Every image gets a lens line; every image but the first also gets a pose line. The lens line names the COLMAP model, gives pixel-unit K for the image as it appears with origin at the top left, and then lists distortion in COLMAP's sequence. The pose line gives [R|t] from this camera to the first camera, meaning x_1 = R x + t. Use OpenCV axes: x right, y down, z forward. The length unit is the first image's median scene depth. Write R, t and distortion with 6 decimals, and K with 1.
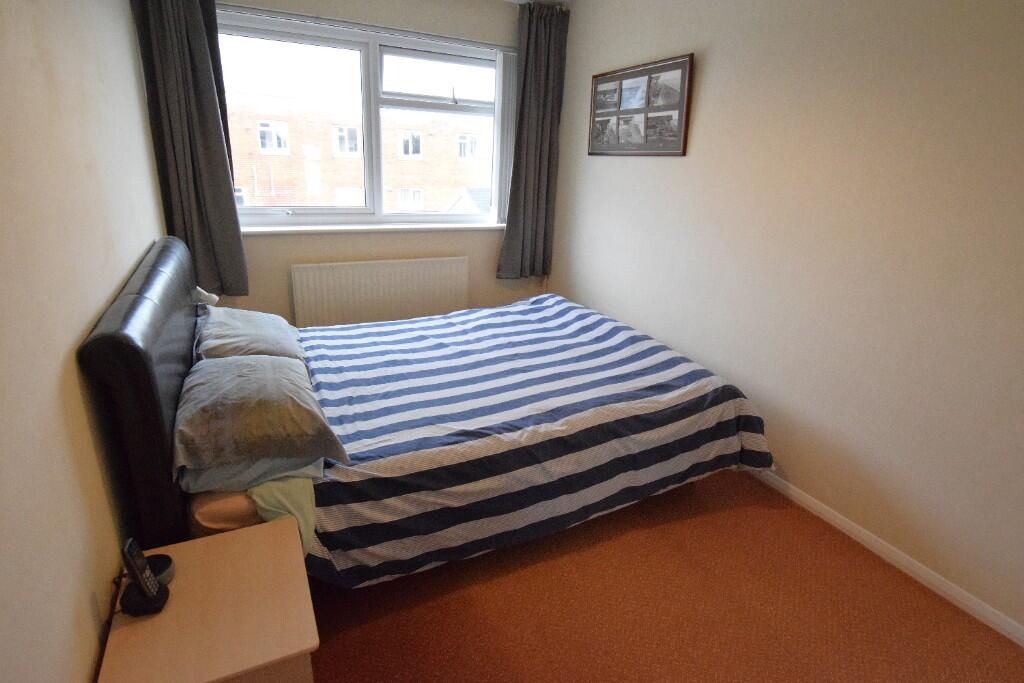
lens RADIAL K [[529.1, 0, 501.5], [0, 529.1, 349.9], [0, 0, 1]] dist [-0.019030, 0.000966]
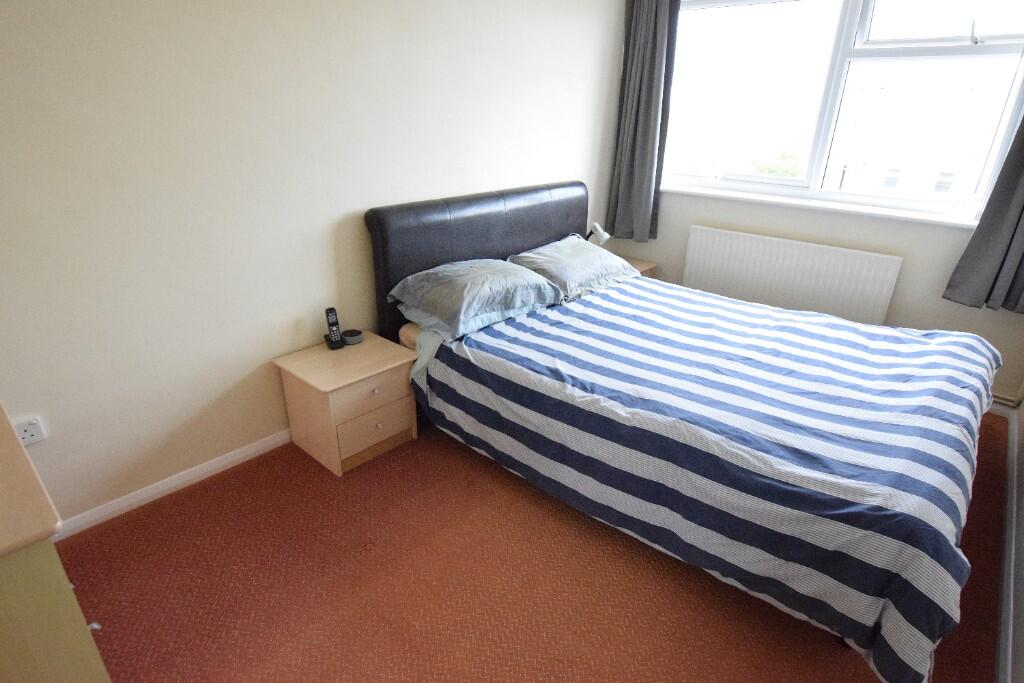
lens RADIAL K [[529.1, 0, 501.5], [0, 529.1, 349.9], [0, 0, 1]] dist [-0.019030, 0.000966]
pose [[0.377552, 0.348404, -0.857944, 0.683572], [-0.321826, 0.918131, 0.231221, -0.081906], [0.868264, 0.188810, 0.458768, 0.353045]]
